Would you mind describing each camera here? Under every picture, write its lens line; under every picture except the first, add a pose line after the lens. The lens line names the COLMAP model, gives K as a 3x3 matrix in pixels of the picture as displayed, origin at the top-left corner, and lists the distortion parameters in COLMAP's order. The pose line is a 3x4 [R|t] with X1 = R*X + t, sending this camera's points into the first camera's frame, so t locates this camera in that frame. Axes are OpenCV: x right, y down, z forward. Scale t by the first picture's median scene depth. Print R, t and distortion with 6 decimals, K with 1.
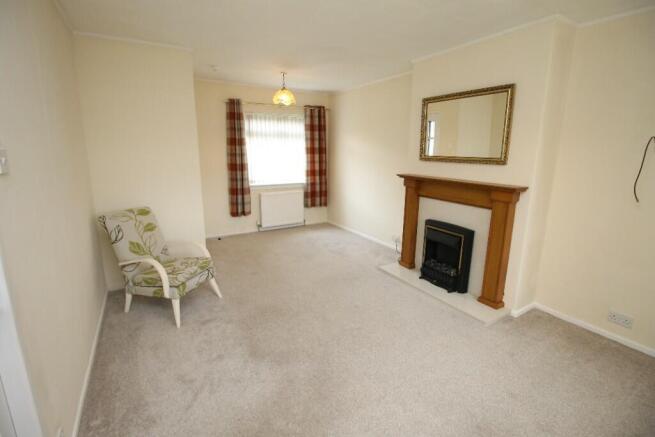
lens RADIAL K [[306.4, 0, 332.0], [0, 306.4, 213.2], [0, 0, 1]] dist [-0.003784, -0.009981]
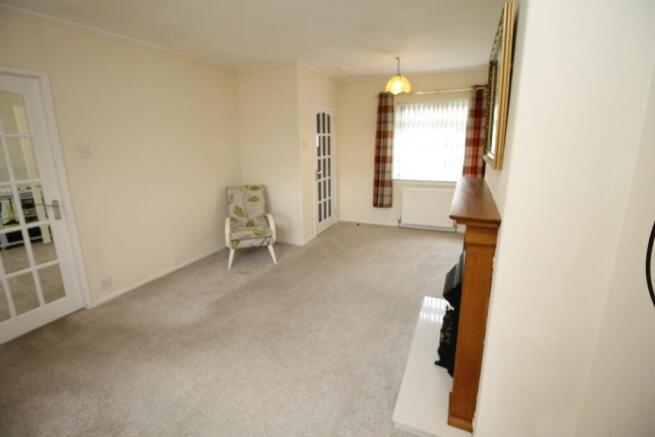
lens RADIAL K [[306.4, 0, 328.6], [0, 306.4, 222.2], [0, 0, 1]] dist [-0.003784, -0.009981]
pose [[0.569236, 0.195305, -0.798640, 0.437909], [-0.152303, 0.979613, 0.131007, -0.051431], [0.807944, 0.047062, 0.587377, 0.261902]]
